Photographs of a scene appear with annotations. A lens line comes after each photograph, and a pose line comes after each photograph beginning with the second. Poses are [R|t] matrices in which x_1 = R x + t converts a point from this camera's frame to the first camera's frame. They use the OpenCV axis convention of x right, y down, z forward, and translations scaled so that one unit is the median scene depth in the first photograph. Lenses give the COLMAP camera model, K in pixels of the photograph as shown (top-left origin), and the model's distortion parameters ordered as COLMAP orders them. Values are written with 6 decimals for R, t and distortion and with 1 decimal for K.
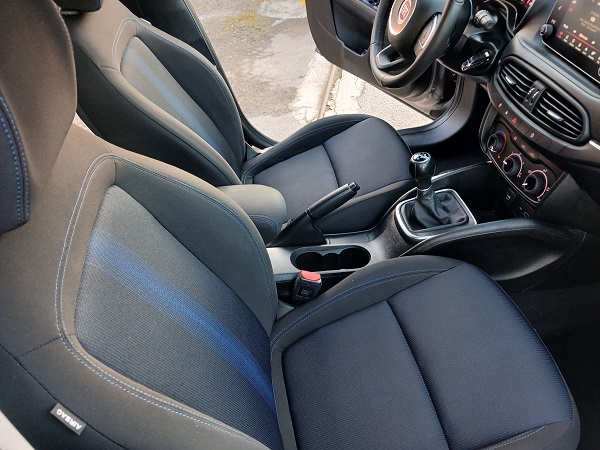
lens RADIAL K [[477.1, 0, 311.5], [0, 477.1, 237.5], [0, 0, 1]] dist [0.005322, -0.000650]
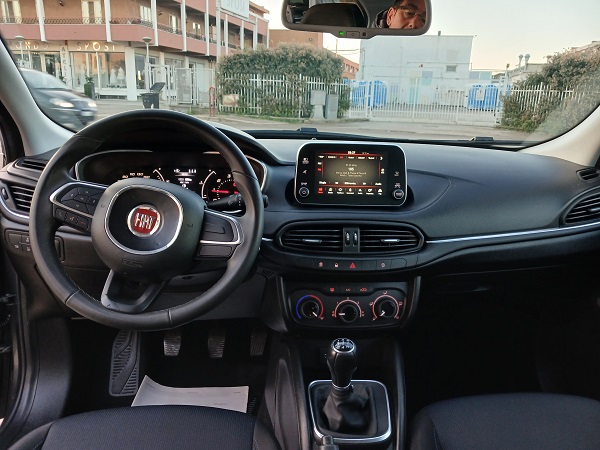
lens RADIAL K [[473.3, 0, 311.6], [0, 473.3, 227.6], [0, 0, 1]] dist [0.085785, -0.137517]
pose [[0.105246, -0.189784, 0.976169, -0.473337], [0.638872, 0.765154, 0.079879, -0.388475], [-0.762080, 0.615240, 0.201778, 0.717486]]
